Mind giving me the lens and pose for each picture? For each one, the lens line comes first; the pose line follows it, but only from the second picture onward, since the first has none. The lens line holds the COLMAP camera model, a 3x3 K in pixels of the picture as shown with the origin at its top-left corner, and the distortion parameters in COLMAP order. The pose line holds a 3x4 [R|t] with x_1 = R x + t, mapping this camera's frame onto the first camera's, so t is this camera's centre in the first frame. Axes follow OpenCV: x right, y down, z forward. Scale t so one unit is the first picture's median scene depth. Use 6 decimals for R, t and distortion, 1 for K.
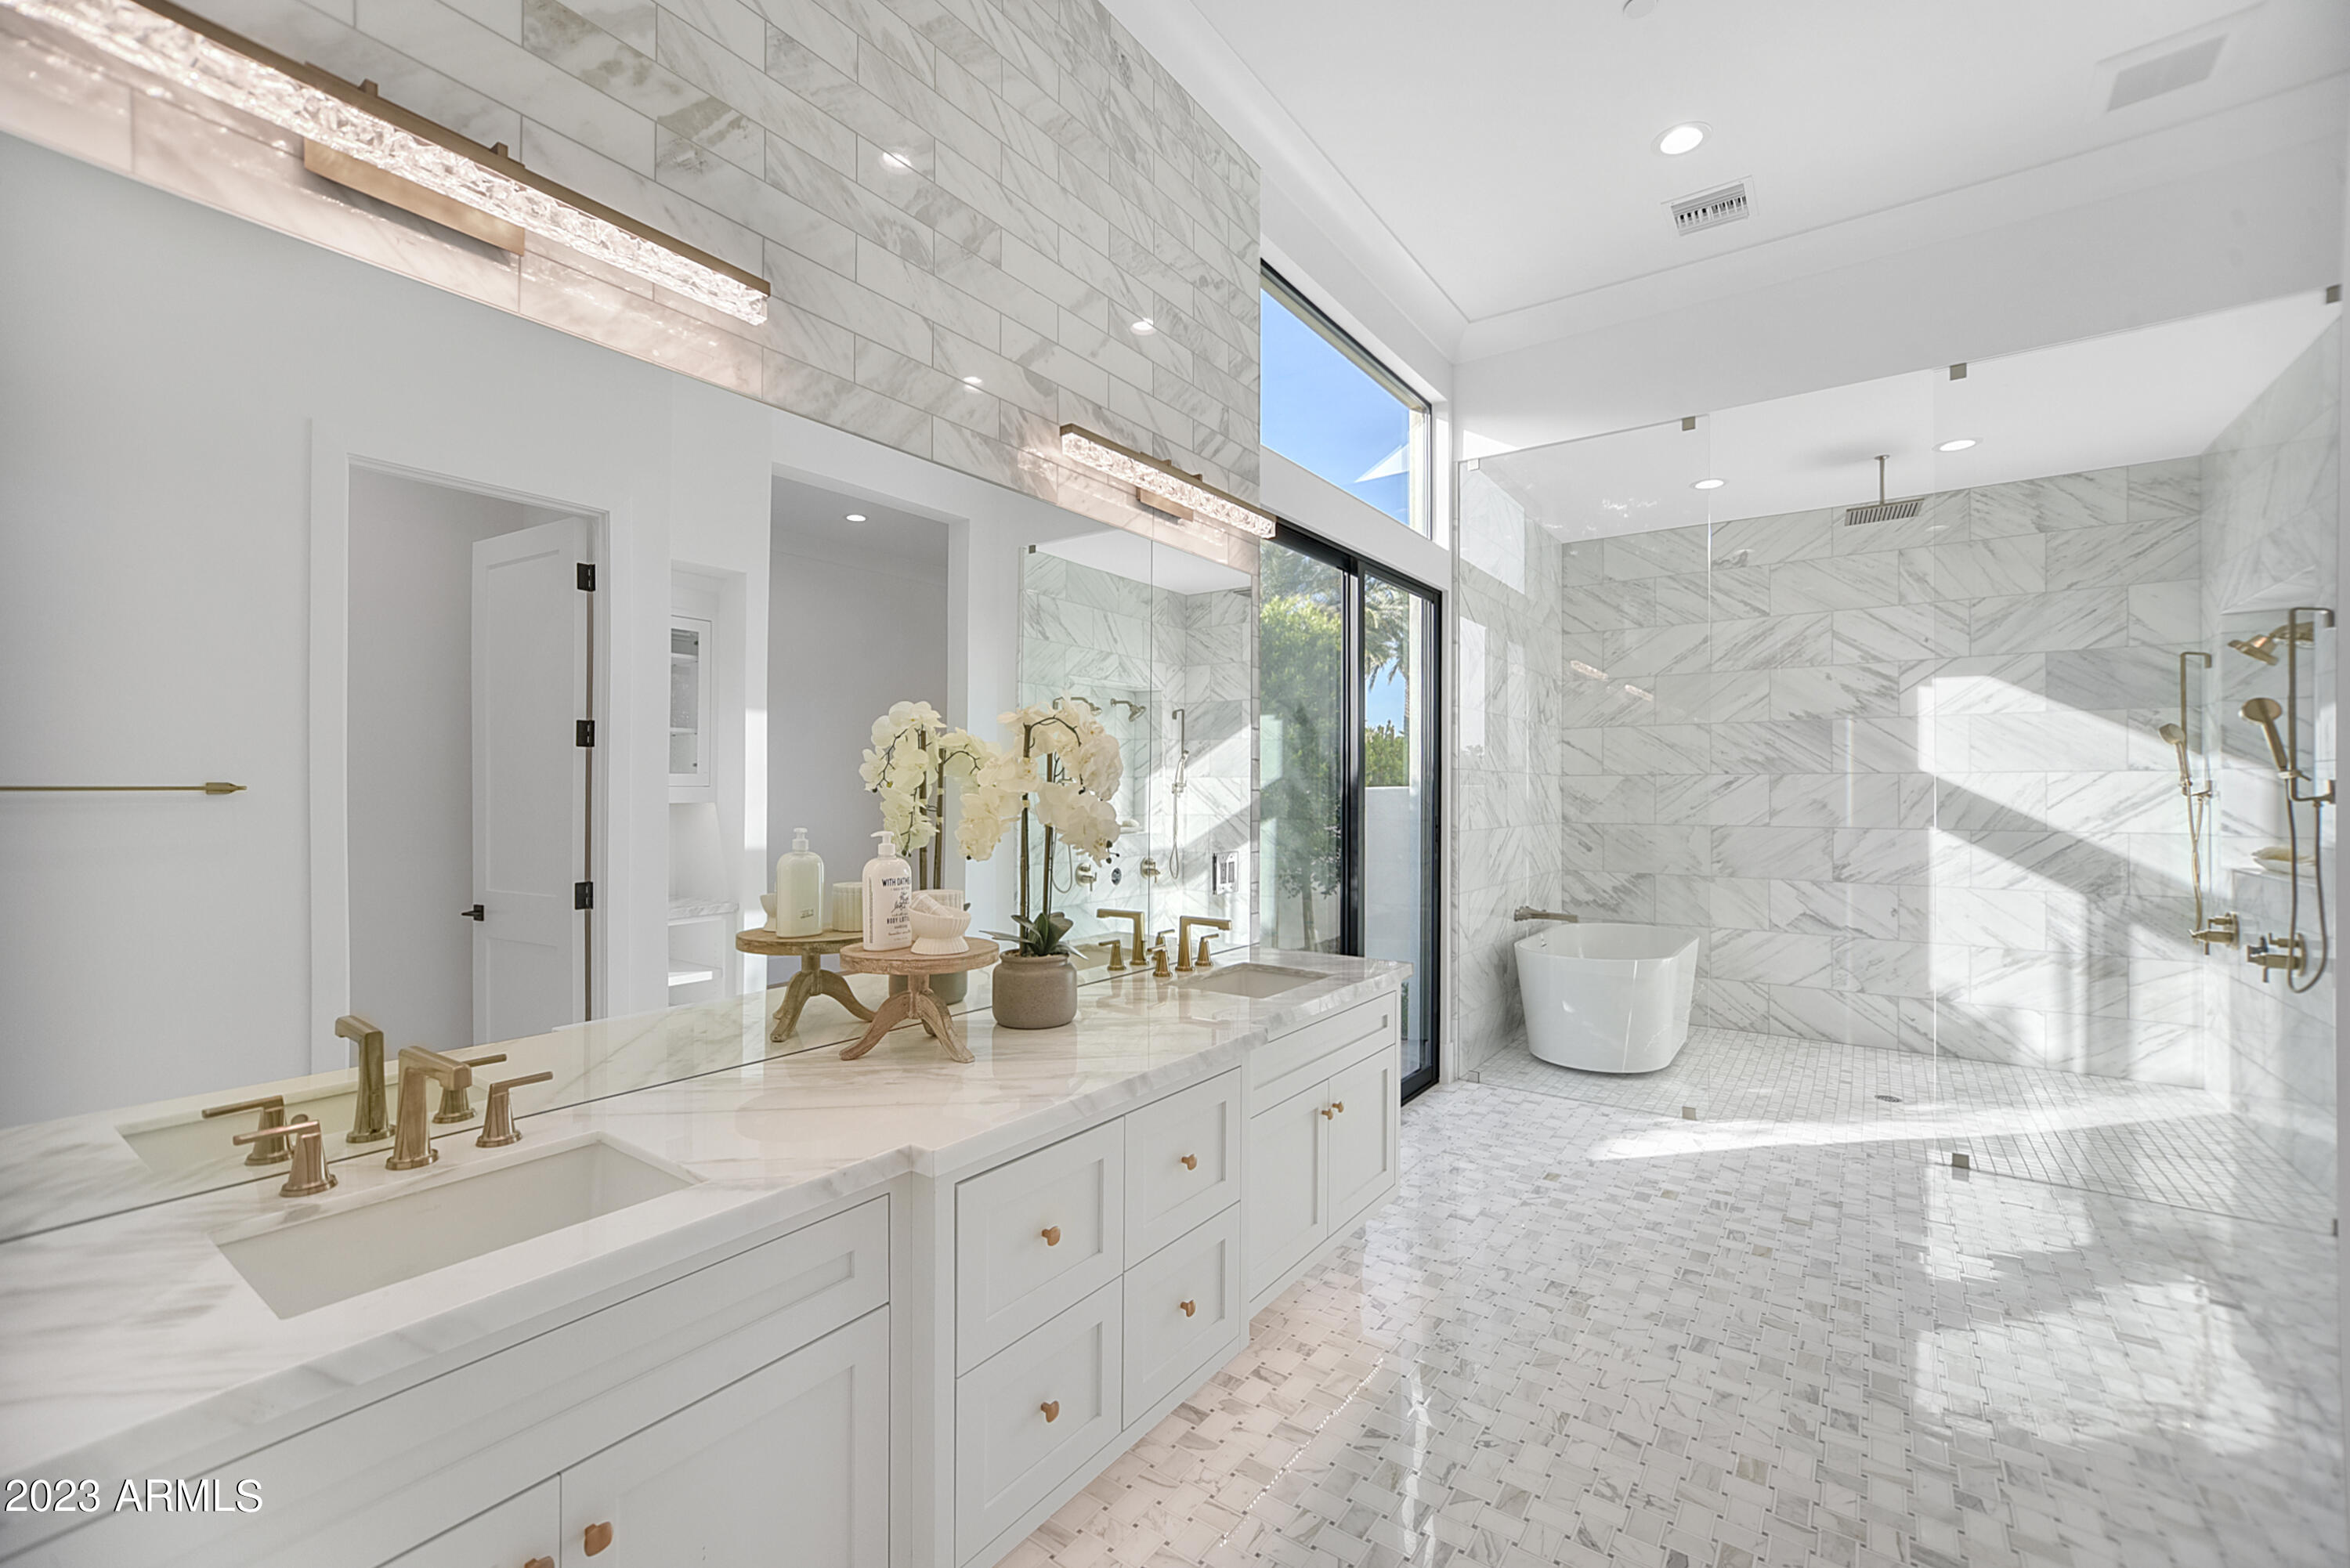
lens RADIAL K [[921.0, 0, 1193.6], [0, 921.0, 782.3], [0, 0, 1]] dist [-0.003878, 0.000019]
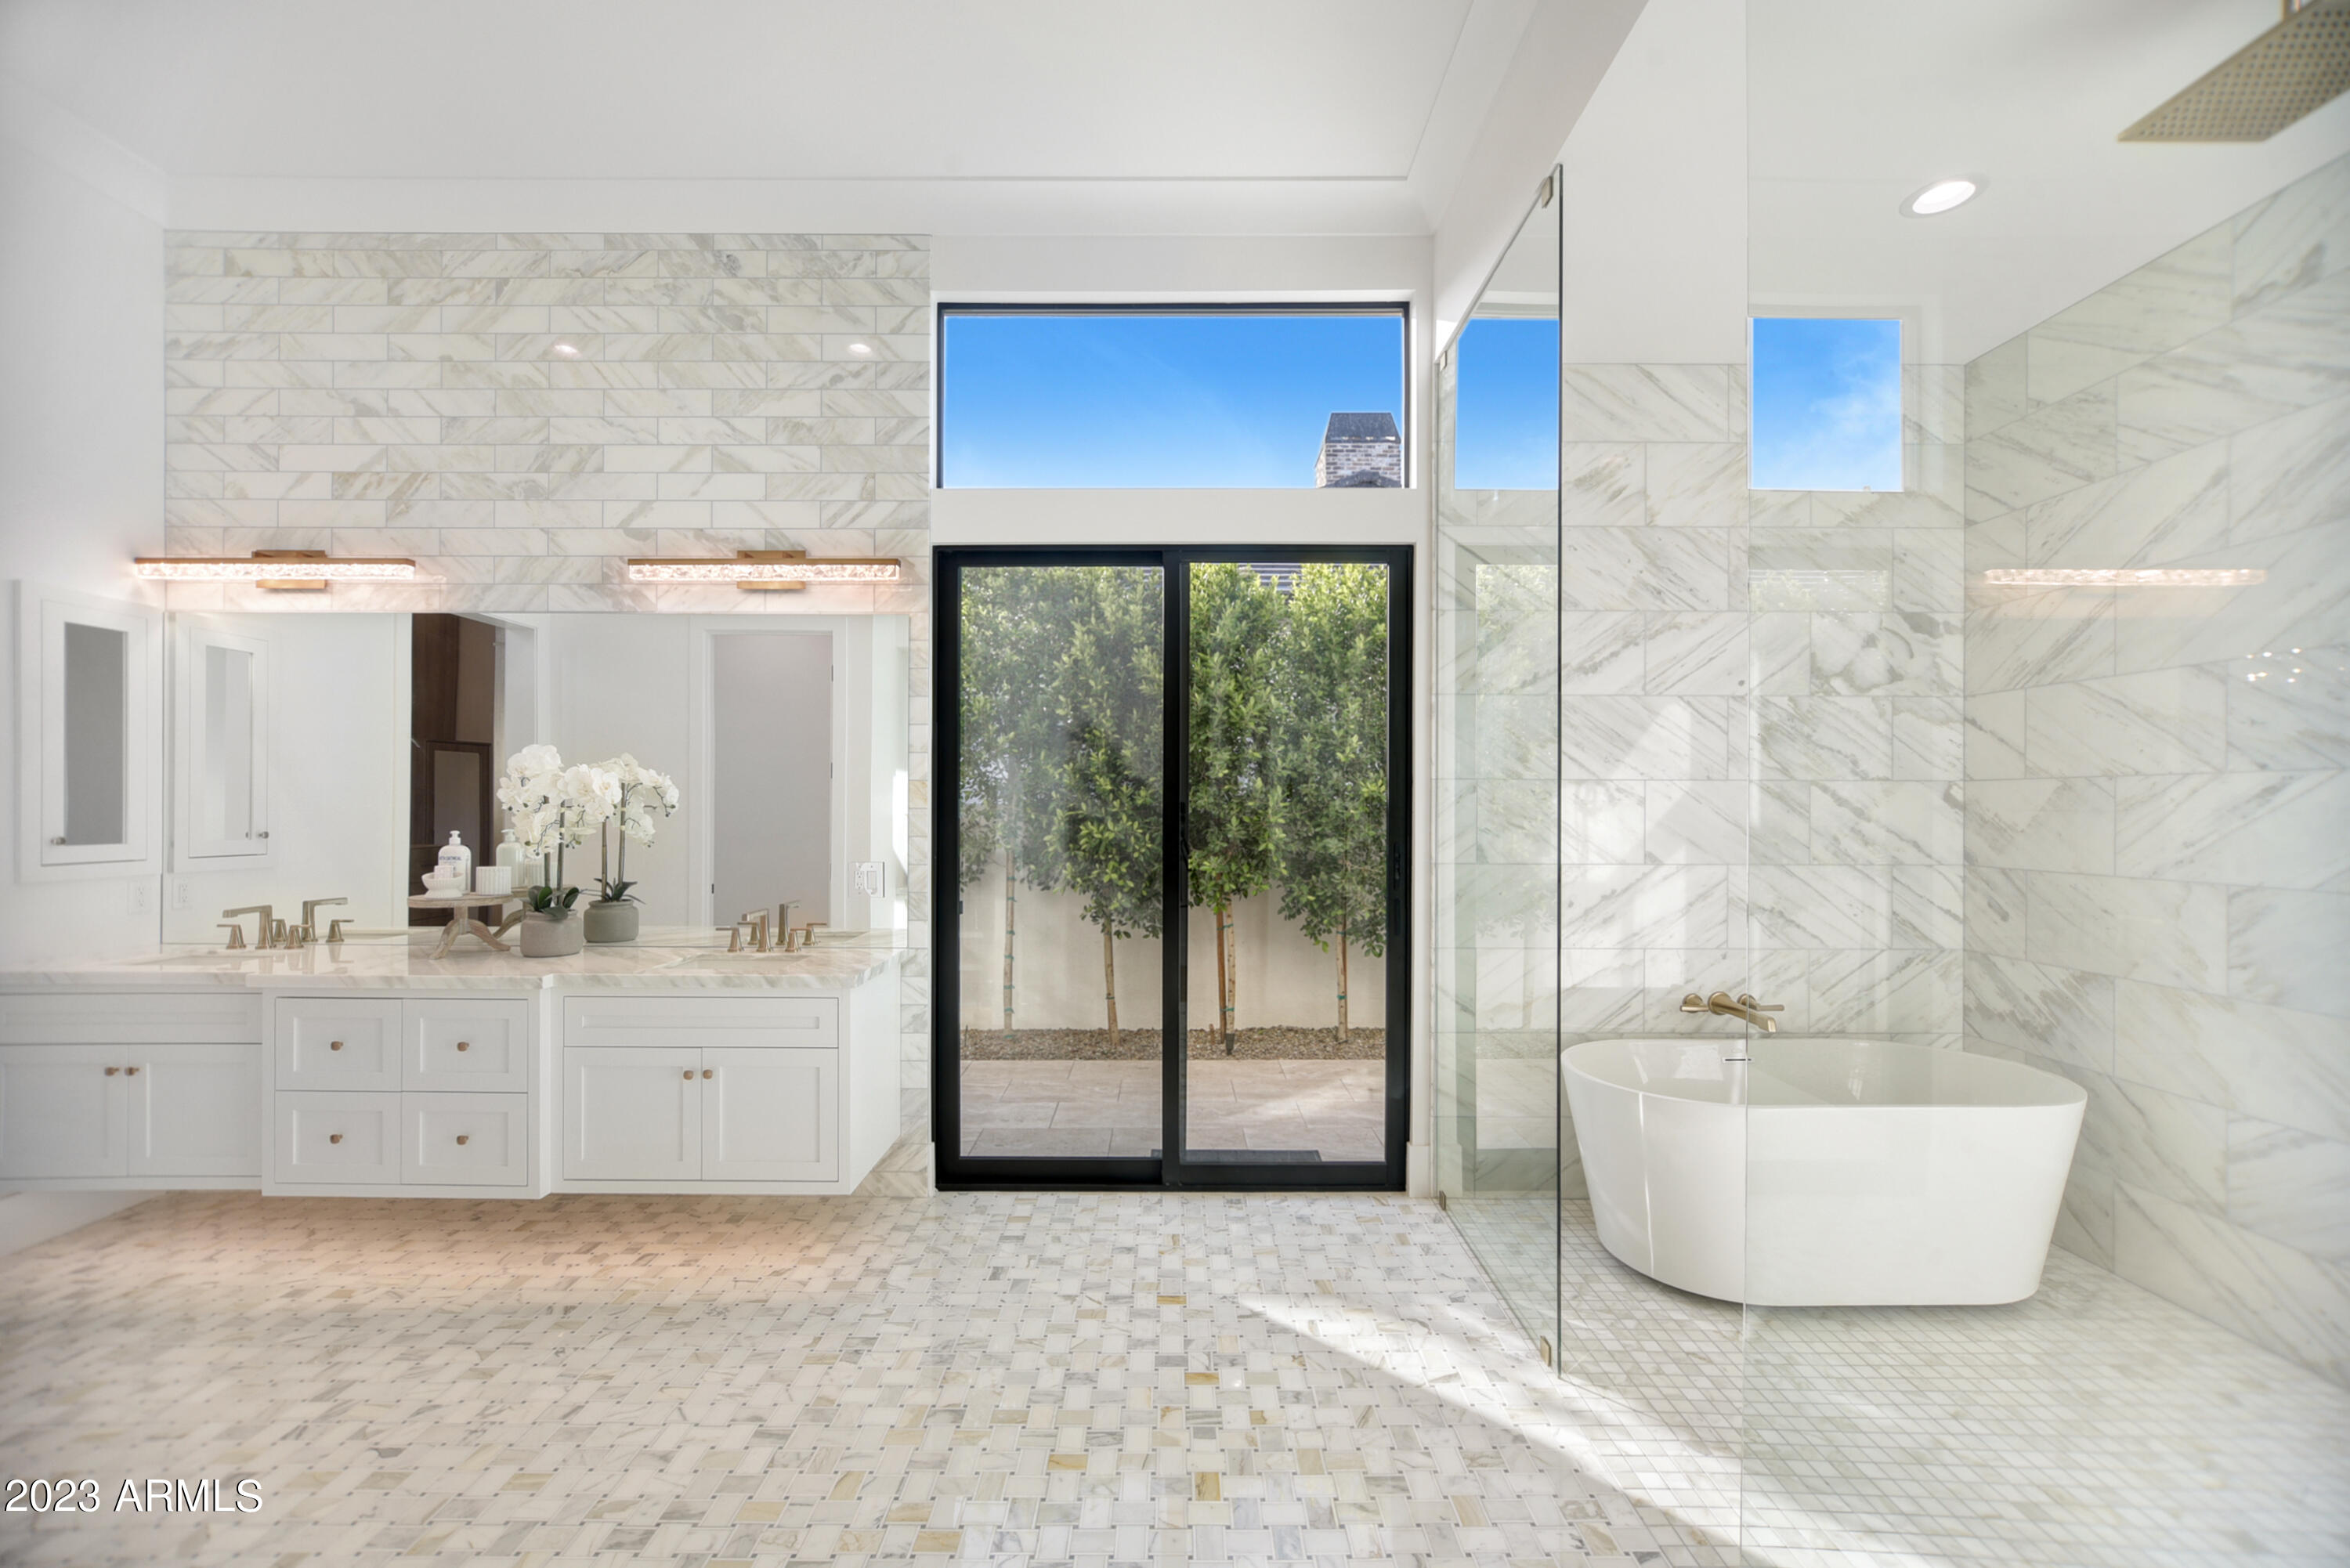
lens RADIAL K [[921.0, 0, 1192.3], [0, 921.0, 800.1], [0, 0, 1]] dist [-0.003878, 0.000019]
pose [[0.607386, -0.006480, -0.794380, 1.069312], [0.008093, 0.999965, -0.001969, 0.003098], [0.794366, -0.005233, 0.607417, 0.558906]]
